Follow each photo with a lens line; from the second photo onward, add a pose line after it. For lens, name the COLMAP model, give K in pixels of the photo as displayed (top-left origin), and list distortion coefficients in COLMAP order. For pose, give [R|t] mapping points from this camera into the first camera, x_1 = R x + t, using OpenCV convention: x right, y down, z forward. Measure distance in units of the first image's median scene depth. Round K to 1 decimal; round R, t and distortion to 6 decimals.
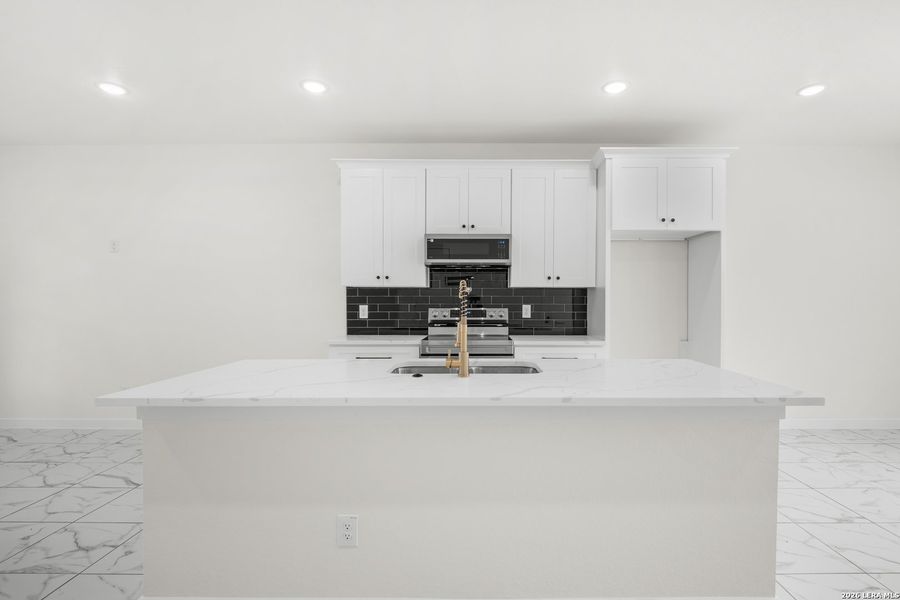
lens RADIAL K [[431.5, 0, 472.3], [0, 431.5, 308.5], [0, 0, 1]] dist [-0.004184, -0.001322]
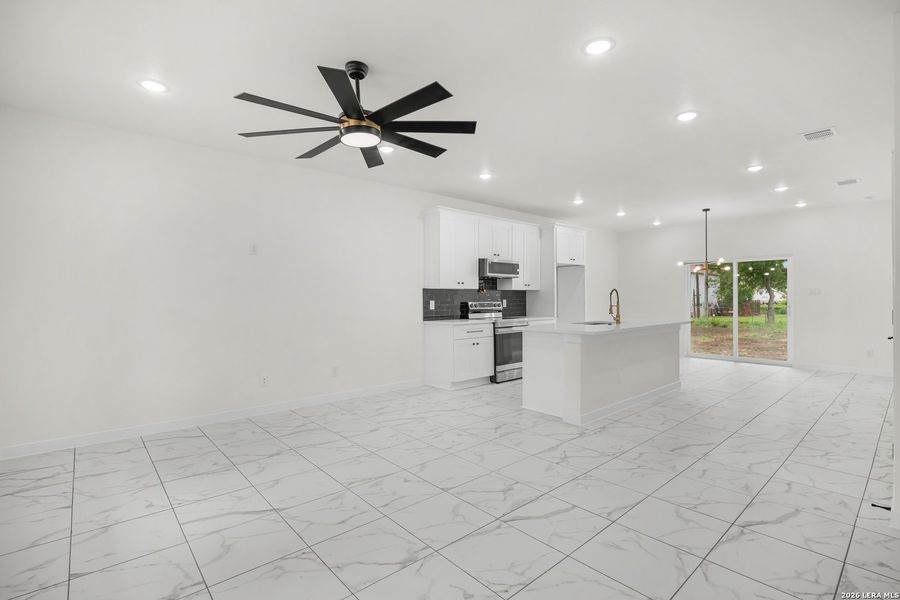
lens RADIAL K [[421.8, 0, 452.2], [0, 421.8, 297.9], [0, 0, 1]] dist [-0.000995, -0.000779]
pose [[0.745193, -0.003437, 0.666840, -1.212454], [0.017164, 0.999754, -0.014028, 0.004481], [-0.666628, 0.021899, 0.745069, -0.141323]]
